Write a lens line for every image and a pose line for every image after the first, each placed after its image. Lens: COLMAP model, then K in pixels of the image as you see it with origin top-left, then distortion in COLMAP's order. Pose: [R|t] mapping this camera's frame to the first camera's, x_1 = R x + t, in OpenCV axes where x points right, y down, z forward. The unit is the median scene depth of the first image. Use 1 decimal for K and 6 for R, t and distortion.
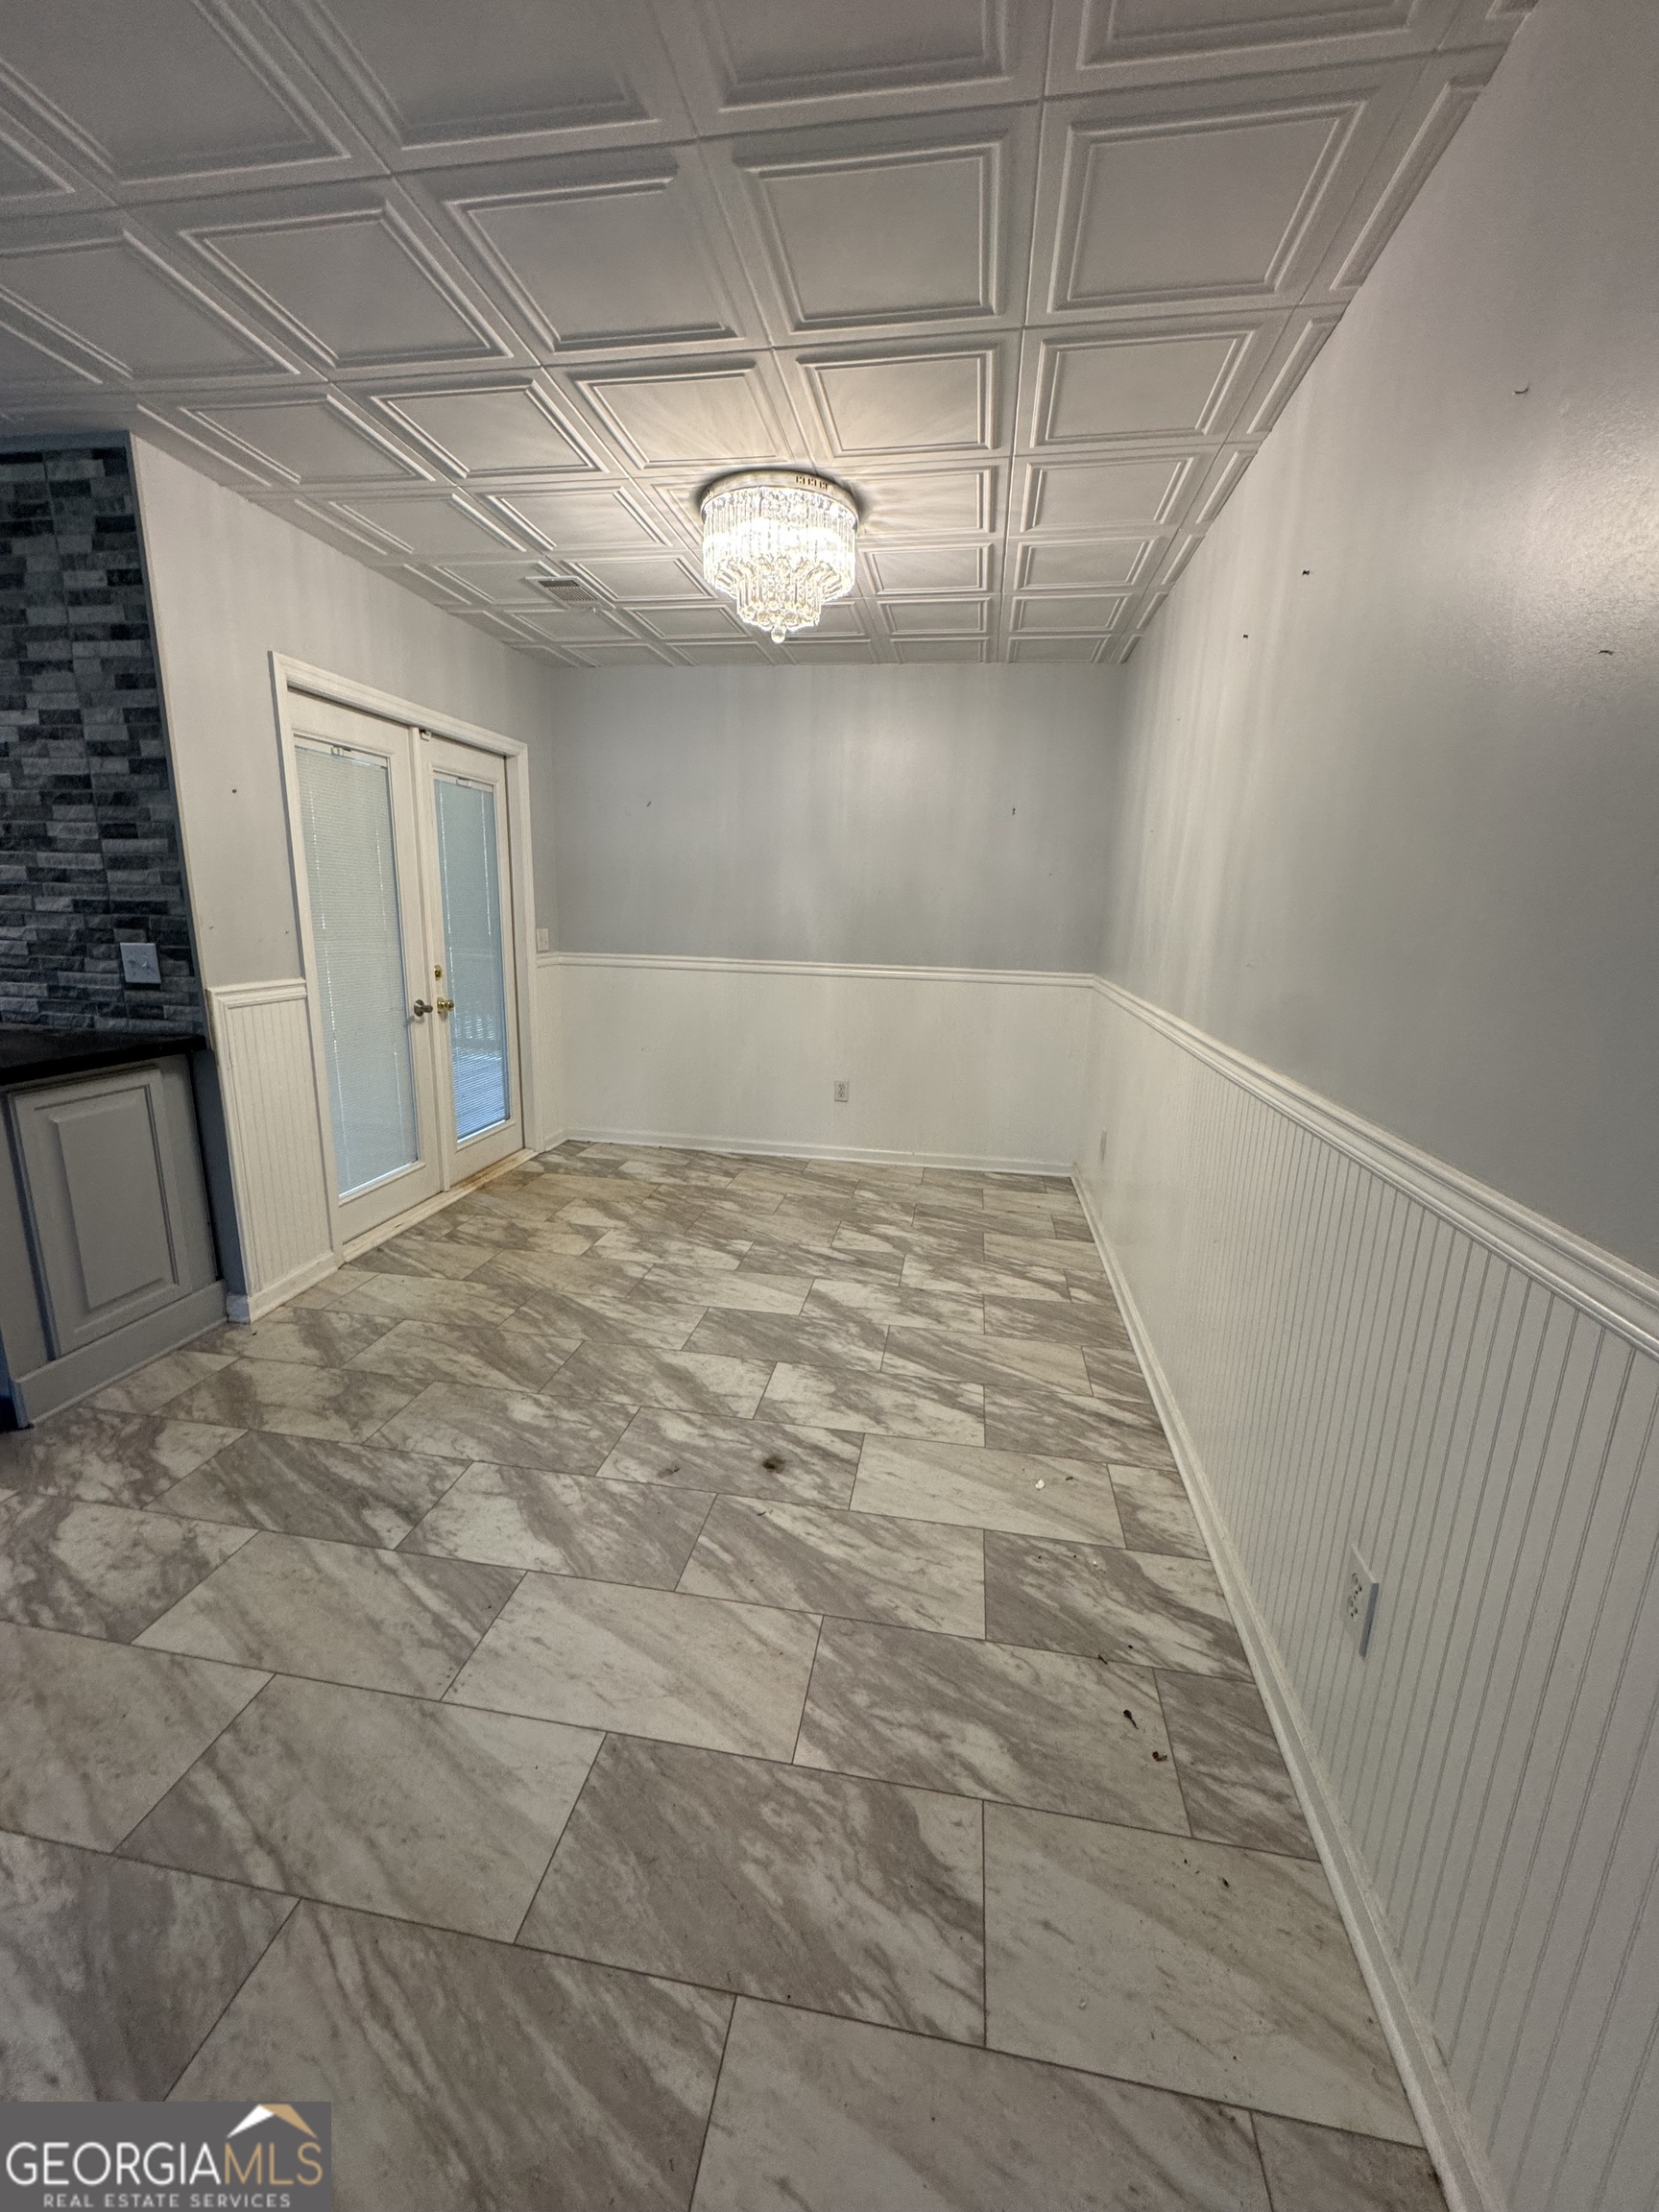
lens RADIAL K [[879.6, 0, 827.7], [0, 879.6, 1104.8], [0, 0, 1]] dist [-0.003167, -0.000343]
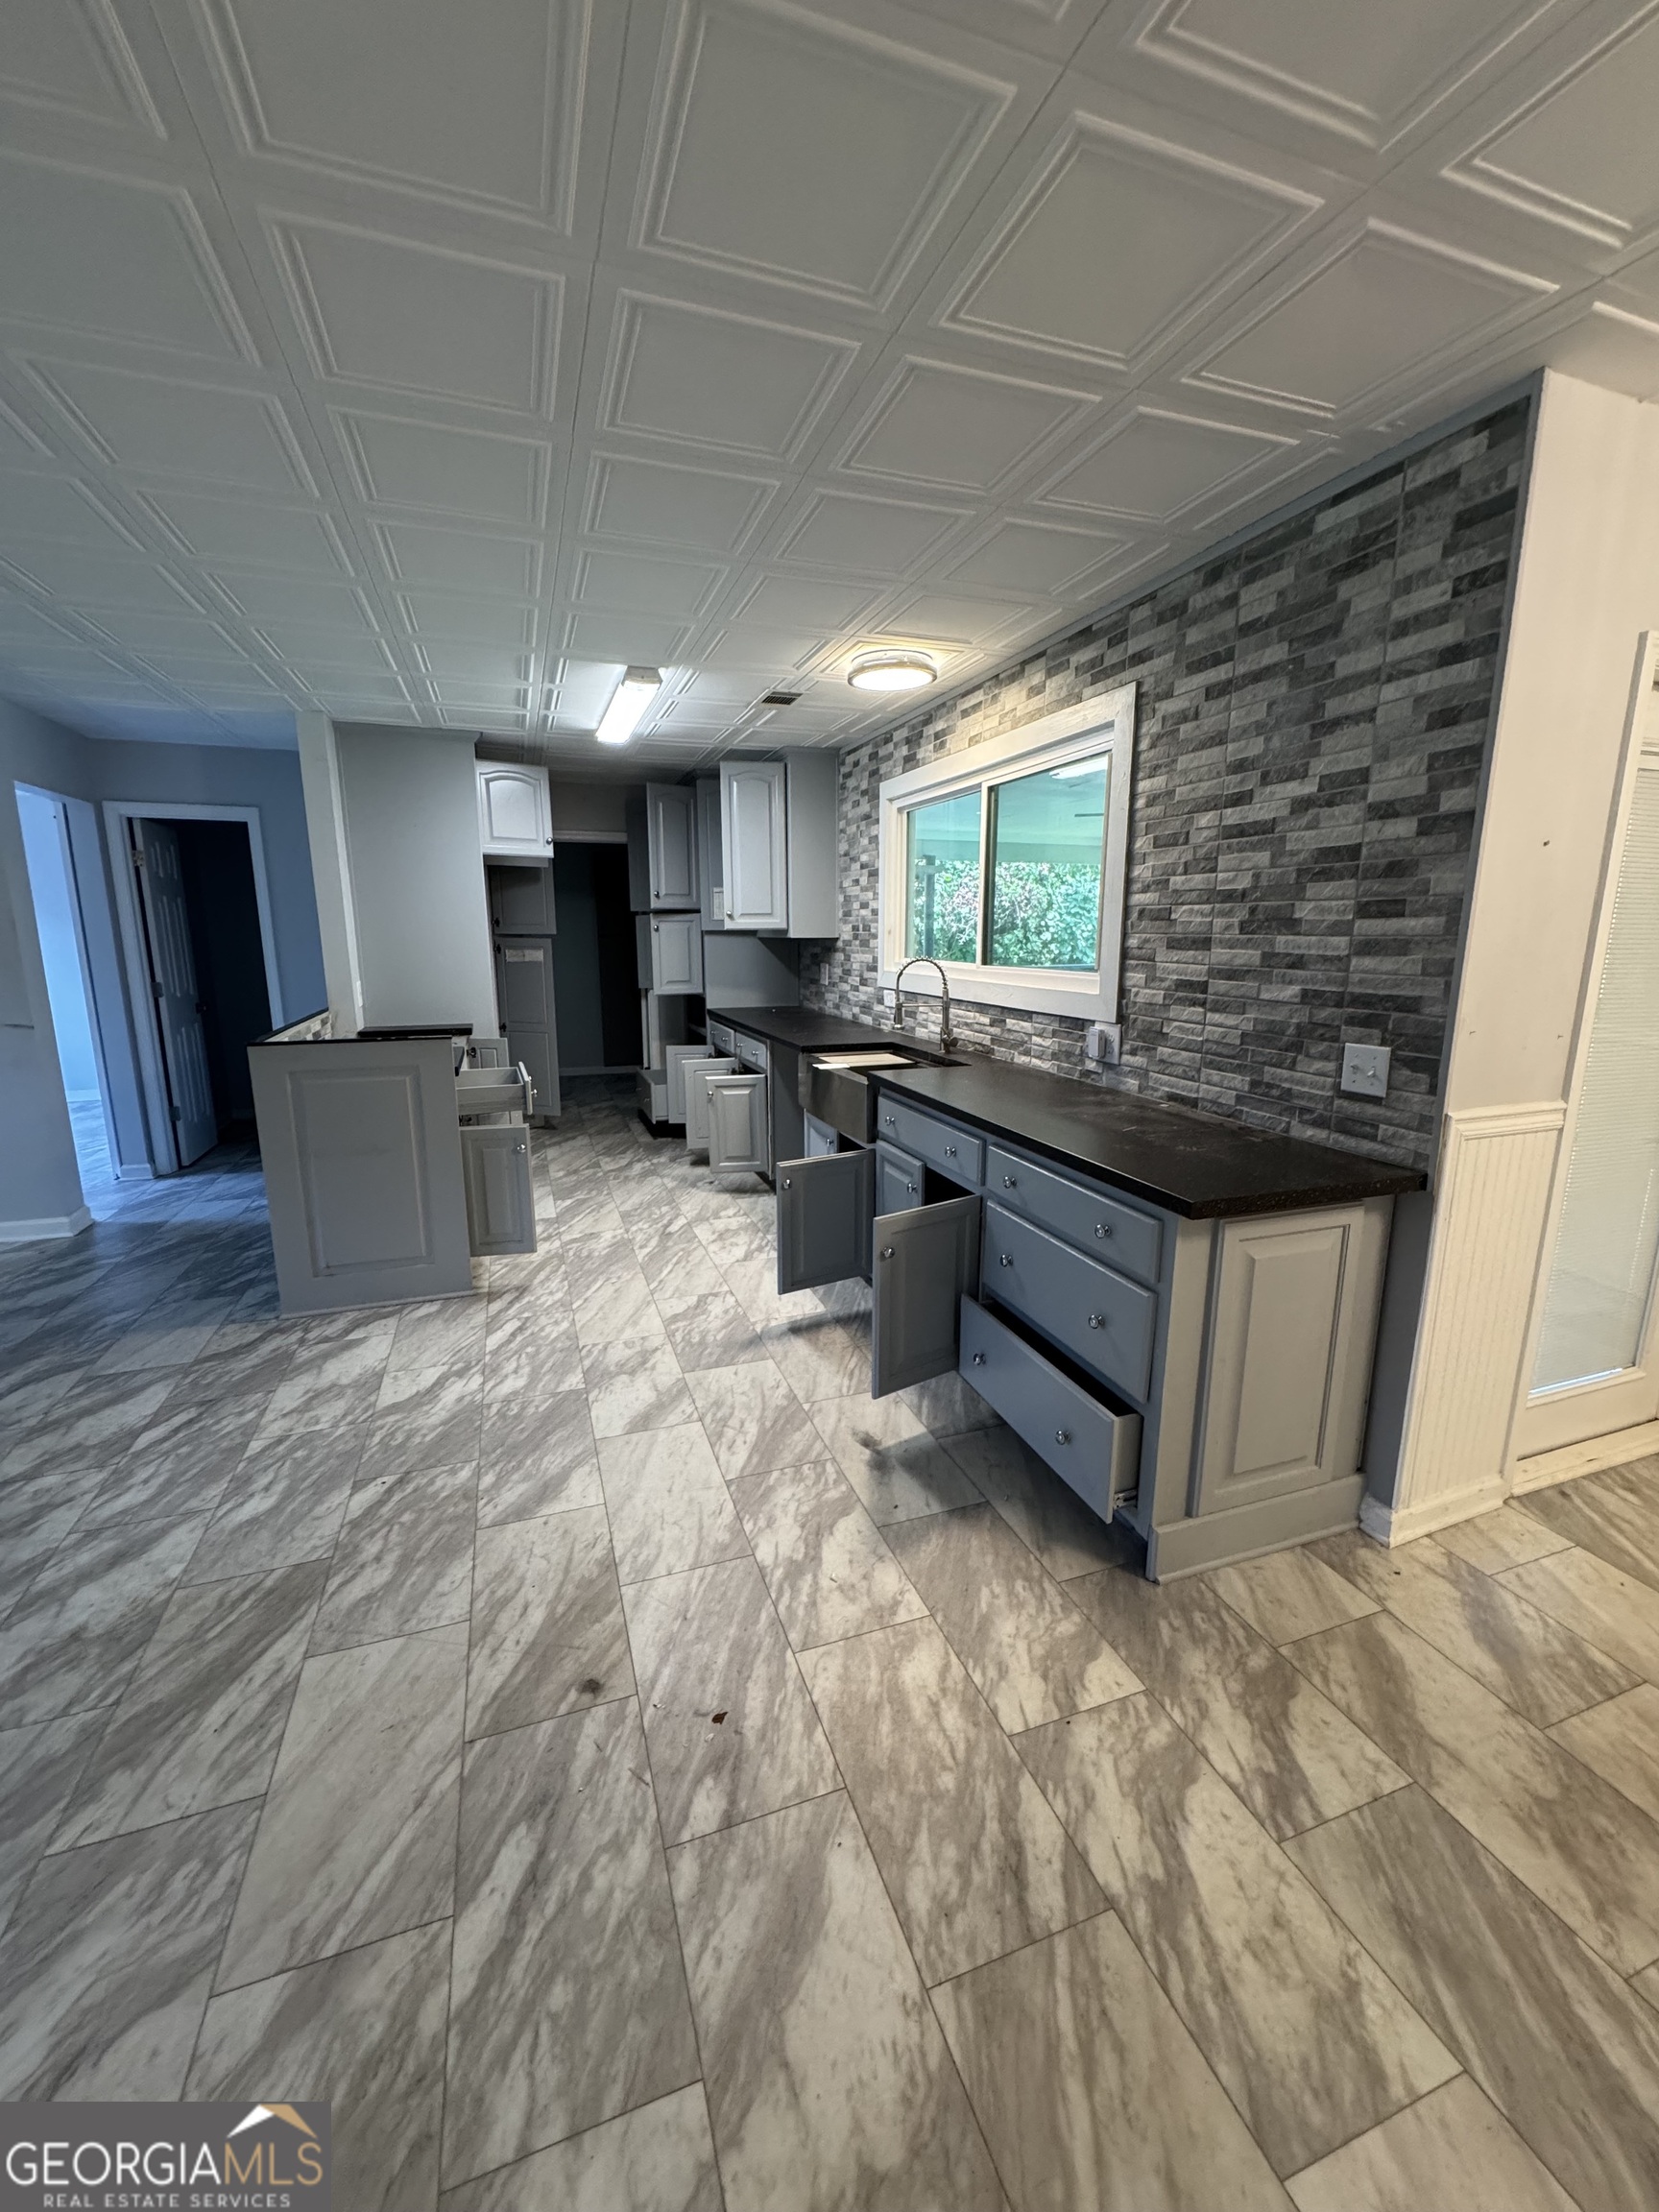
lens RADIAL K [[879.6, 0, 827.7], [0, 879.6, 1104.8], [0, 0, 1]] dist [-0.003167, -0.000343]
pose [[0.481685, 0.145643, -0.864157, -0.328606], [-0.183112, 0.981054, 0.063277, -0.093165], [0.857000, 0.127758, 0.499228, 0.182843]]
